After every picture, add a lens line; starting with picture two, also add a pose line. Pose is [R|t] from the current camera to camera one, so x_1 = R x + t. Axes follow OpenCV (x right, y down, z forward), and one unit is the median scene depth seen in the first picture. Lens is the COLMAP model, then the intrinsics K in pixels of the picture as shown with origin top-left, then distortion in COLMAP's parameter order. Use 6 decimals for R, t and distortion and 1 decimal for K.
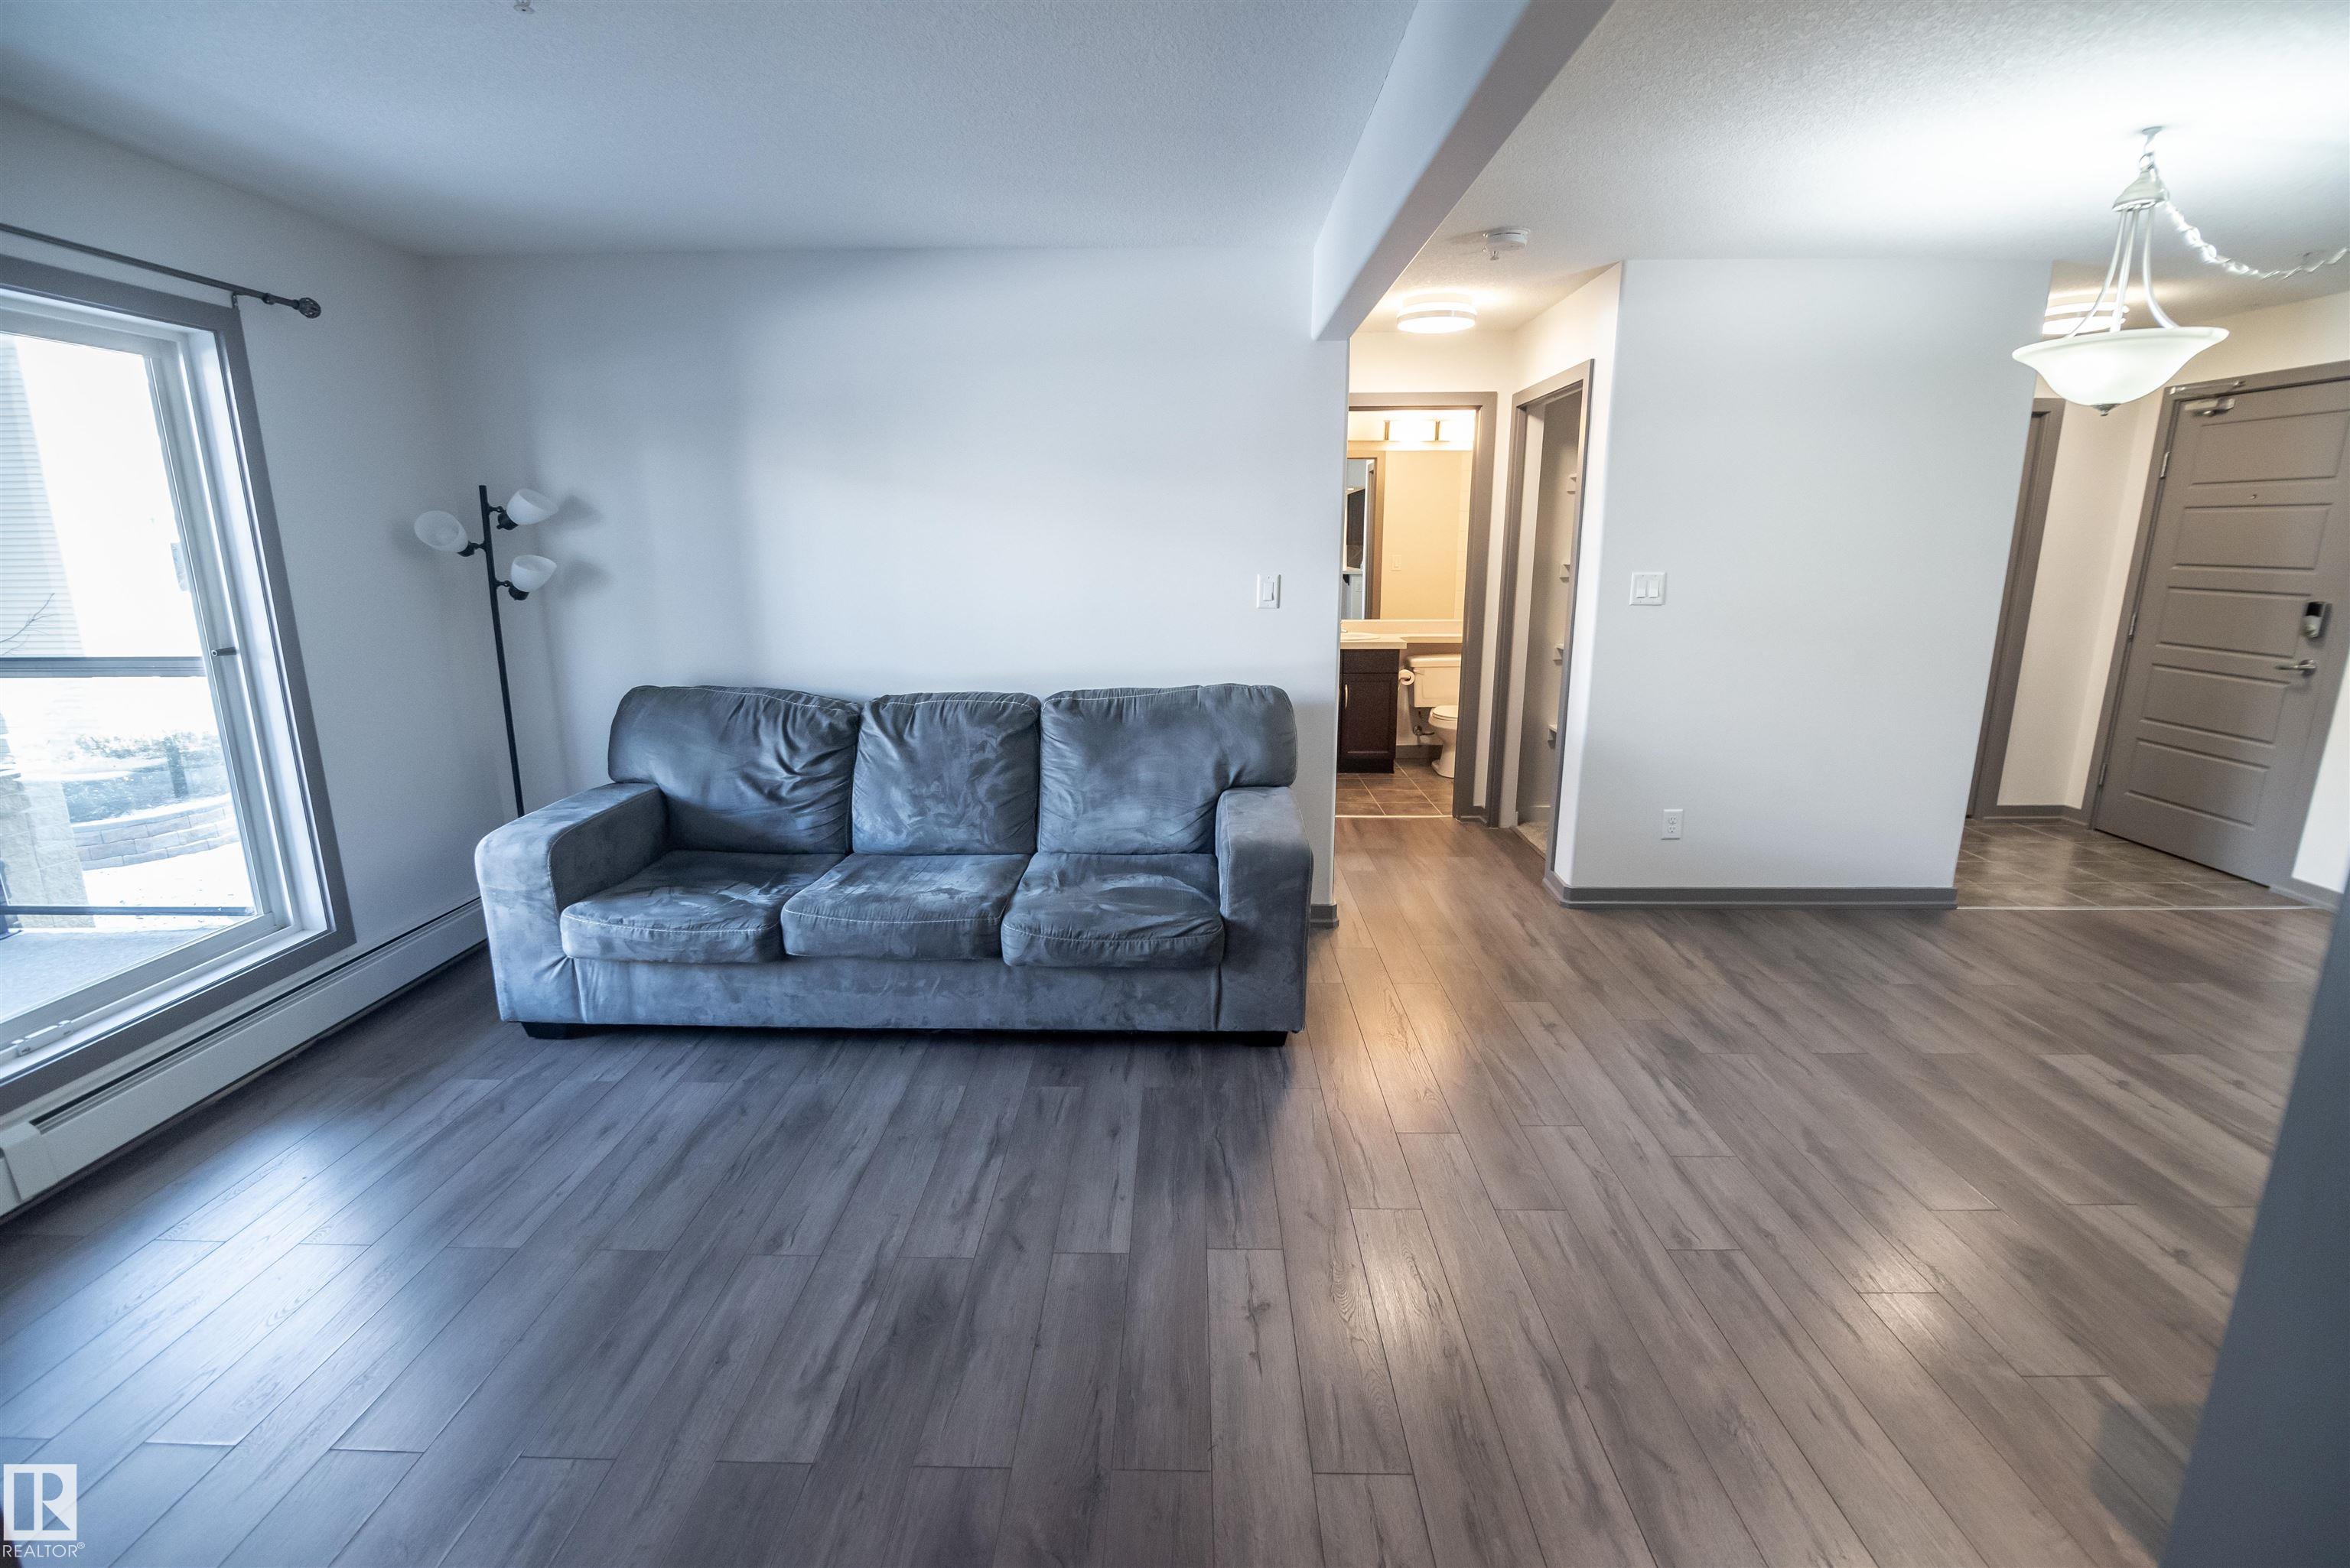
lens RADIAL K [[1051.0, 0, 1172.5], [0, 1051.0, 785.1], [0, 0, 1]] dist [-0.011001, -0.001911]
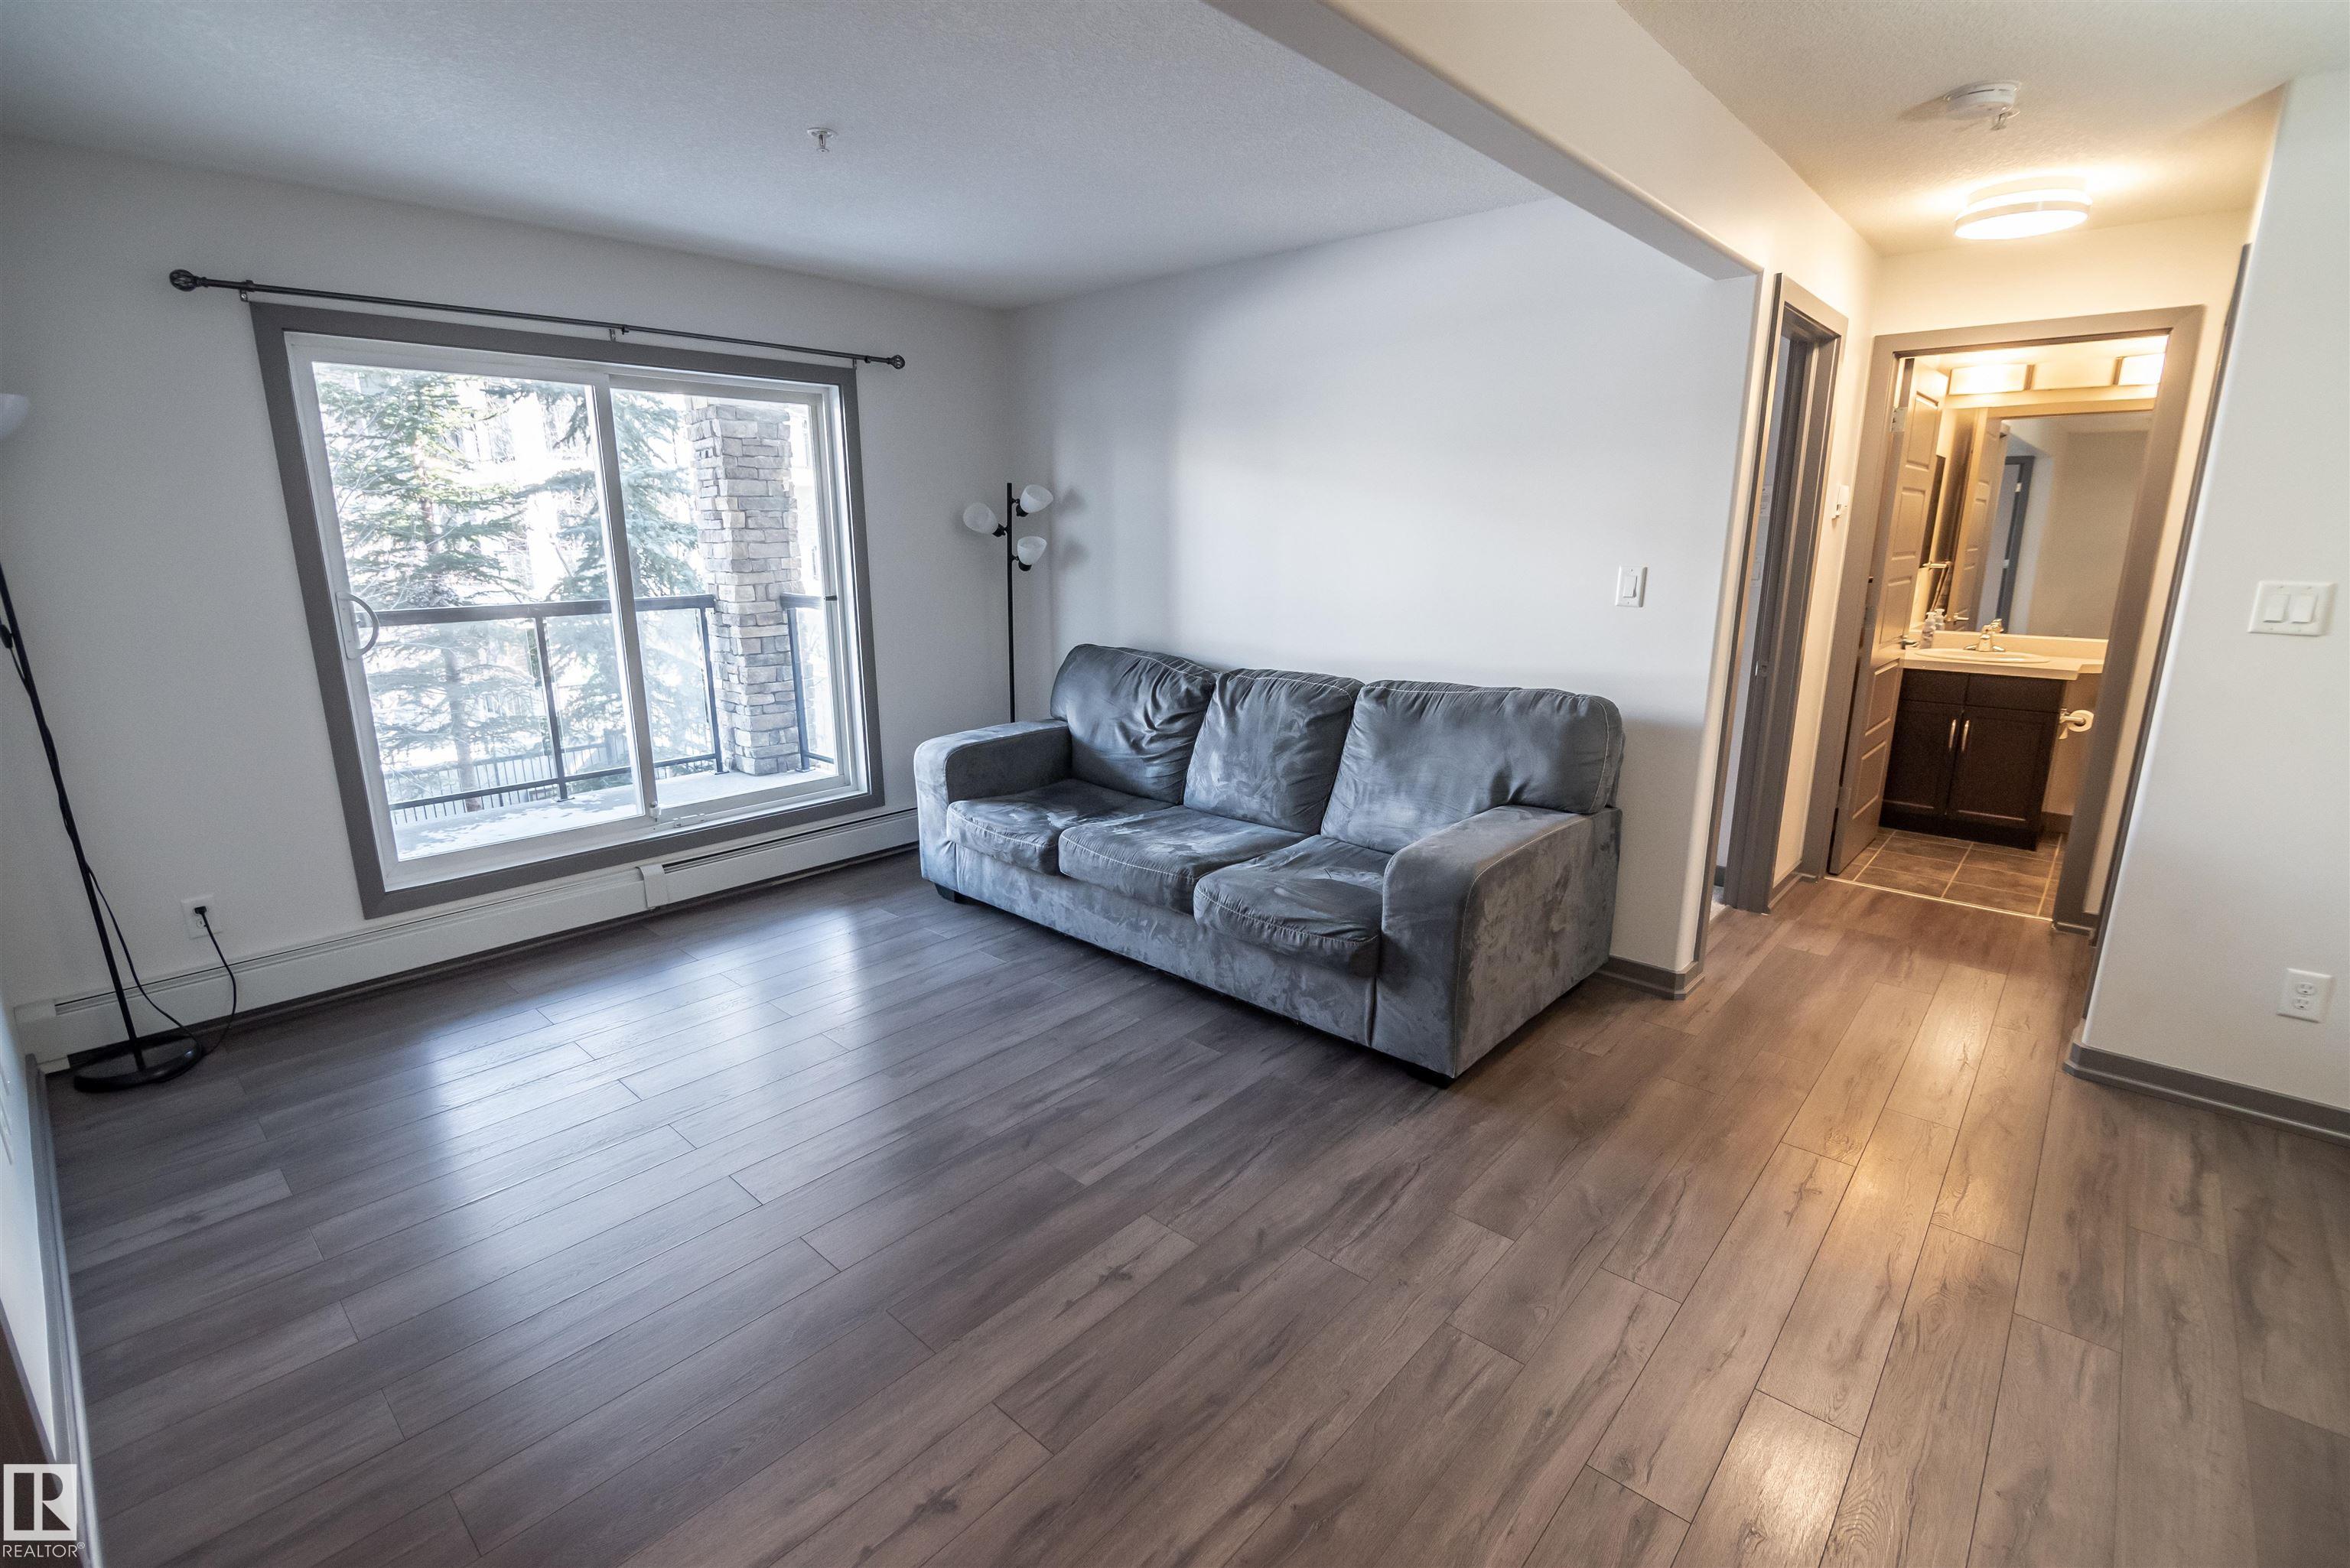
lens RADIAL K [[1059.1, 0, 1174.4], [0, 1059.1, 787.2], [0, 0, 1]] dist [-0.013169, -0.000704]
pose [[0.754983, 0.157623, -0.636519, 0.413686], [-0.148125, 0.986585, 0.068617, -0.031158], [0.638795, 0.042480, 0.768203, 0.126561]]
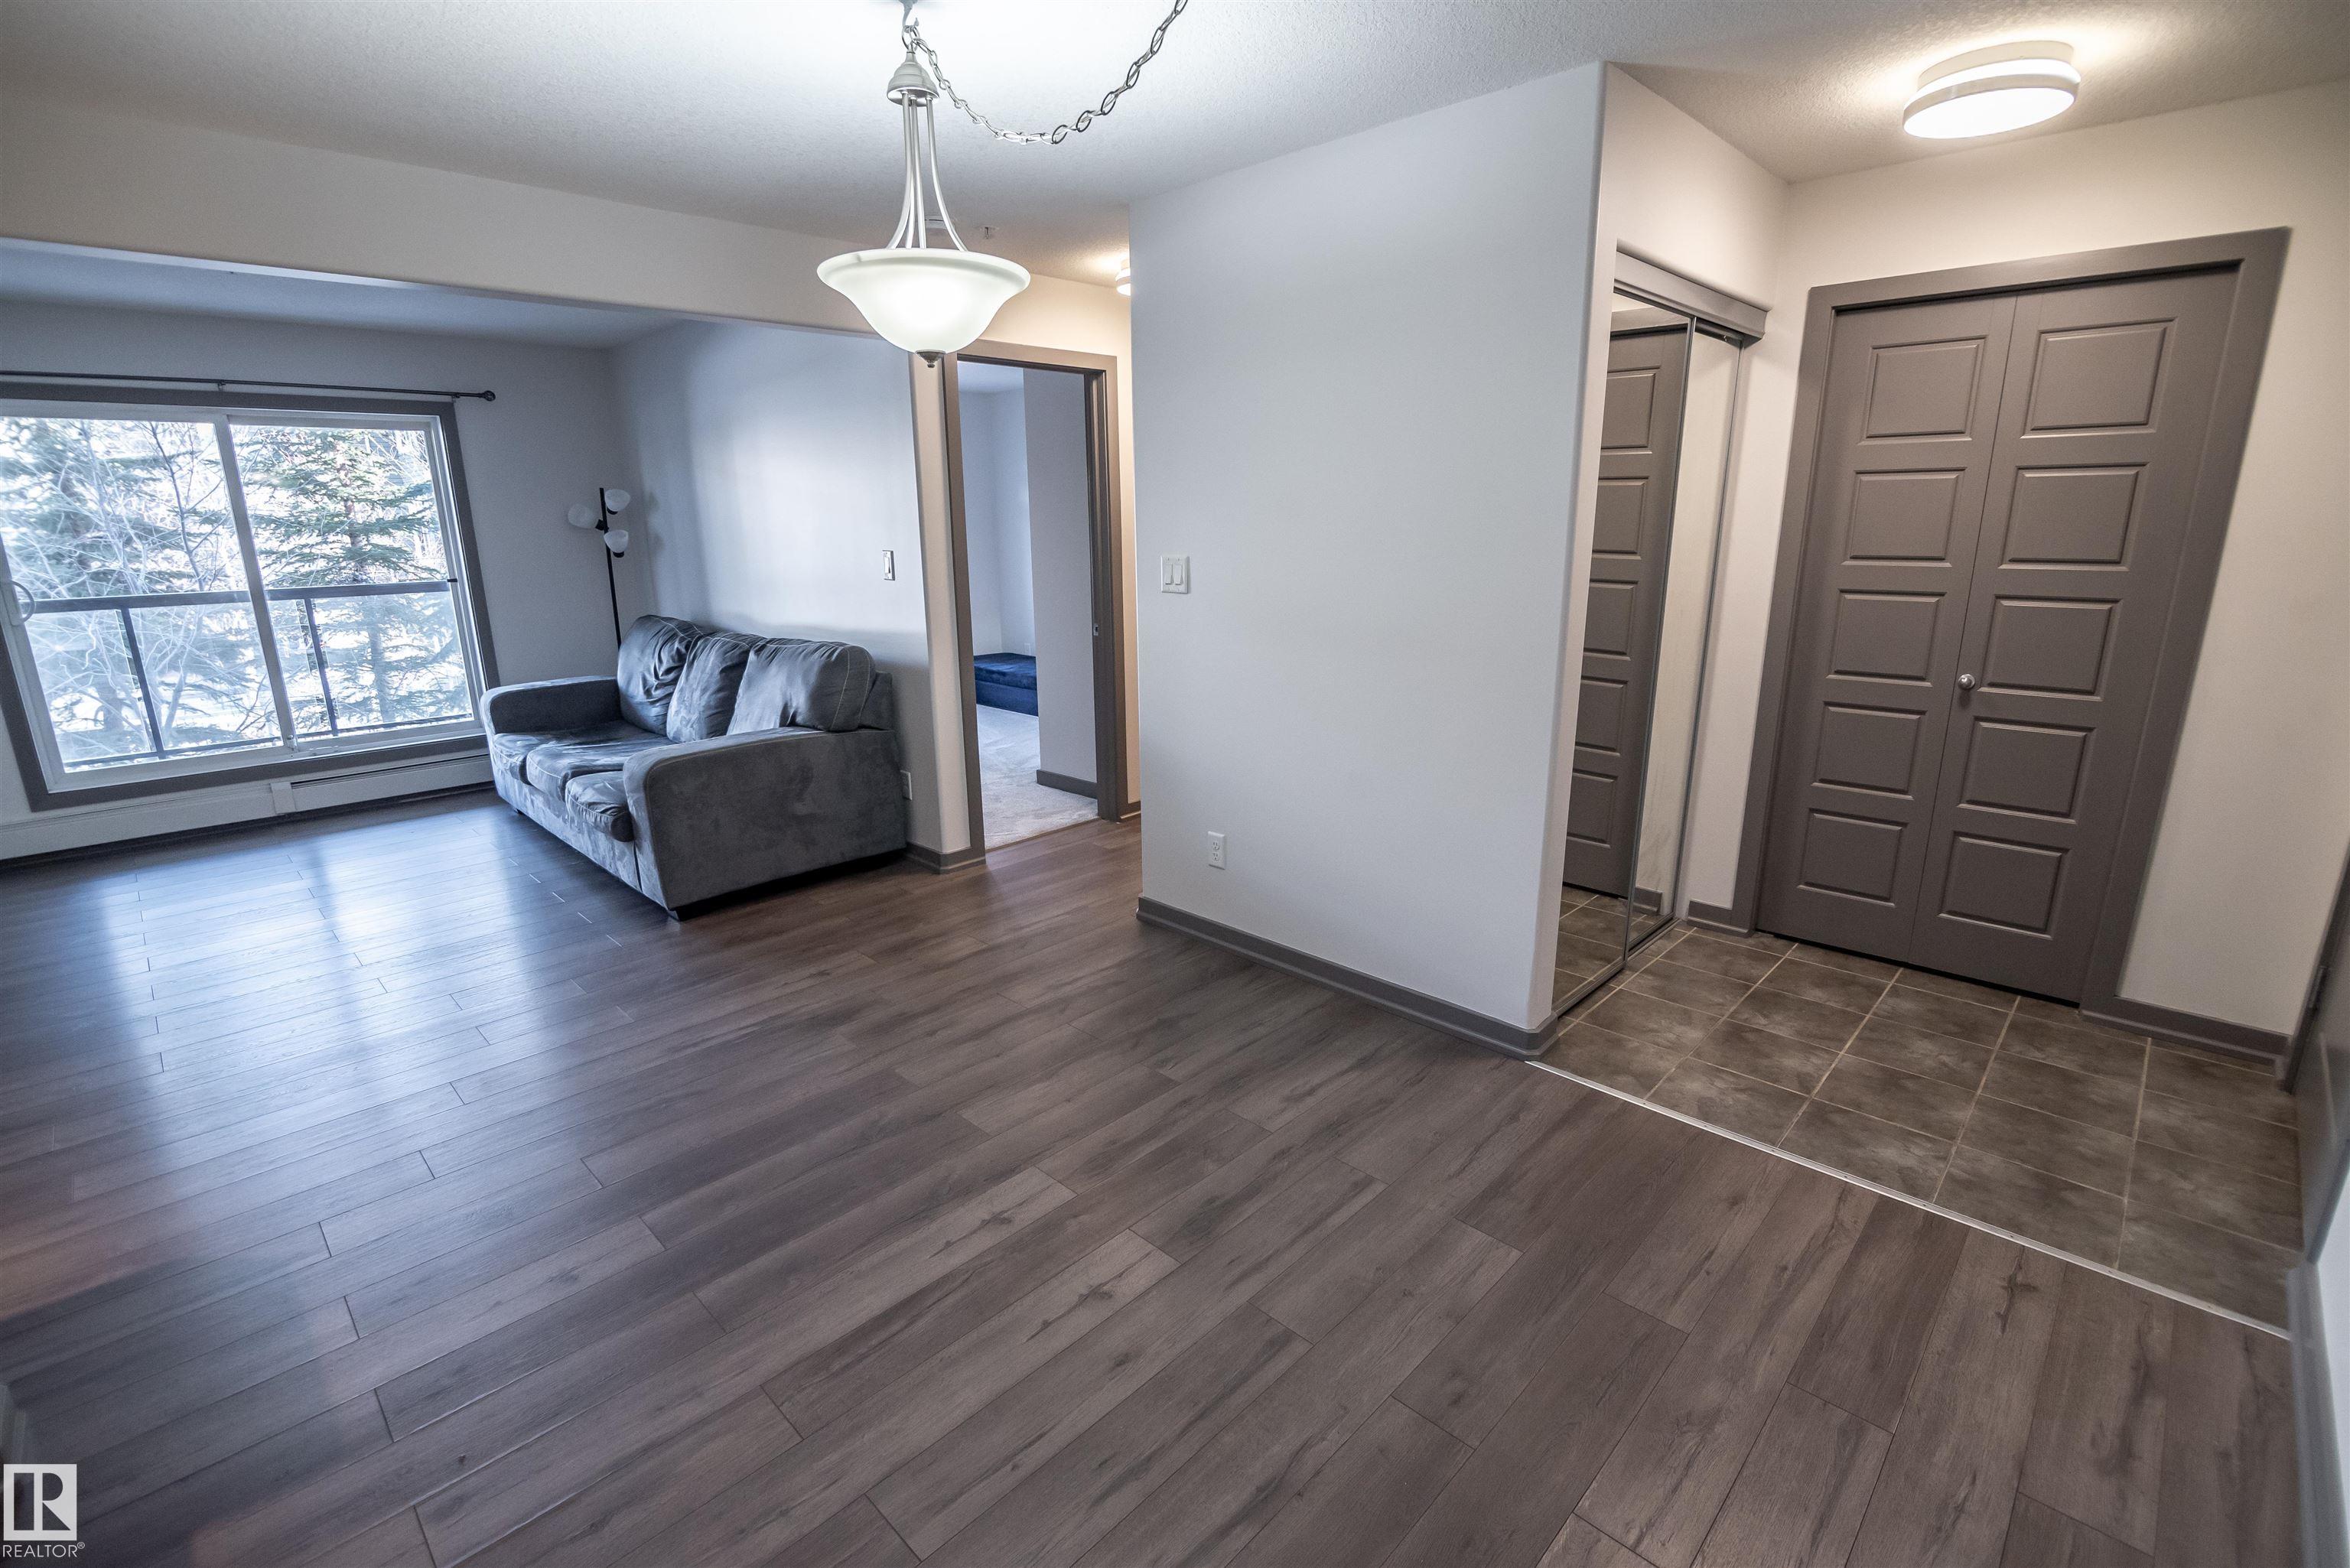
lens RADIAL K [[1051.0, 0, 1172.5], [0, 1051.0, 785.1], [0, 0, 1]] dist [-0.011001, -0.001911]
pose [[0.724204, 0.167397, -0.668959, 1.215416], [-0.145610, 0.985337, 0.088932, -0.102866], [0.674037, 0.033002, 0.737960, 0.404876]]
